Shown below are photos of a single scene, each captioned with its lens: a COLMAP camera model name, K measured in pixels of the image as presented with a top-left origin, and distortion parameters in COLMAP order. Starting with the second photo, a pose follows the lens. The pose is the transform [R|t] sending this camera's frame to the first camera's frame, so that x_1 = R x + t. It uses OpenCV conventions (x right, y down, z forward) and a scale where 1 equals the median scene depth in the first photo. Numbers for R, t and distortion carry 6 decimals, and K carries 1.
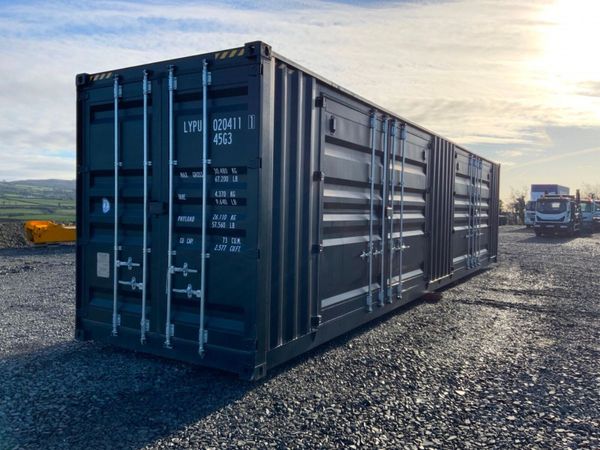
lens RADIAL K [[495.2, 0, 300.0], [0, 495.2, 225.0], [0, 0, 1]] dist [0.076688, -0.144525]
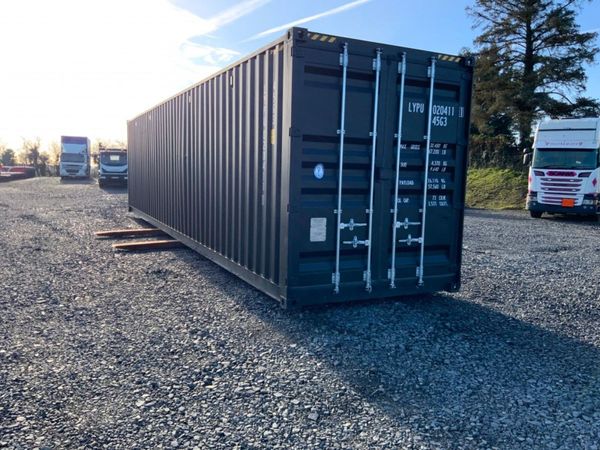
lens RADIAL K [[495.2, 0, 300.0], [0, 495.2, 225.0], [0, 0, 1]] dist [0.076688, -0.144525]
pose [[0.546143, -0.095356, 0.832247, -1.300034], [0.012313, 0.994307, 0.105844, -0.038102], [-0.837602, -0.047559, 0.544207, 0.500776]]
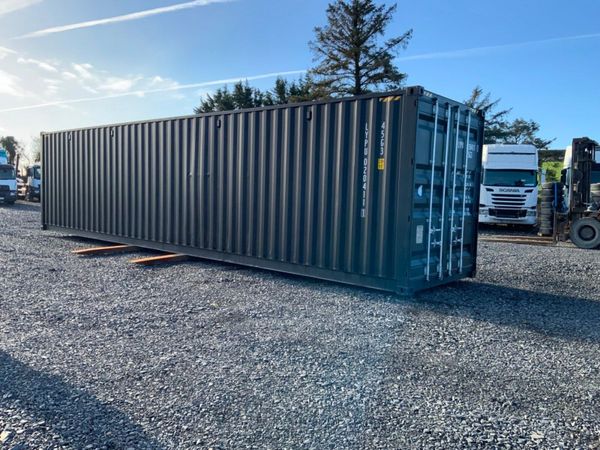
lens RADIAL K [[495.2, 0, 300.0], [0, 495.2, 225.0], [0, 0, 1]] dist [0.076688, -0.144525]
pose [[0.178300, -0.082465, 0.980514, -1.841732], [0.005403, 0.996549, 0.082831, -0.061493], [-0.983961, -0.009471, 0.178130, 1.120439]]
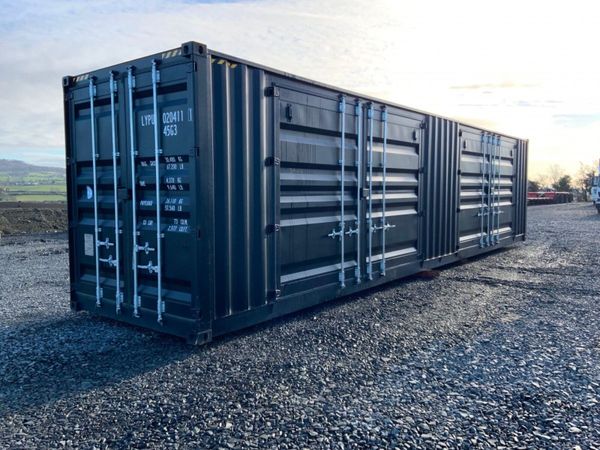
lens RADIAL K [[495.2, 0, 300.0], [0, 495.2, 225.0], [0, 0, 1]] dist [0.076688, -0.144525]
pose [[0.991685, -0.013025, -0.128027, 0.238236], [0.017732, 0.999205, 0.035699, 0.002877], [0.127461, -0.037672, 0.991128, -0.068566]]
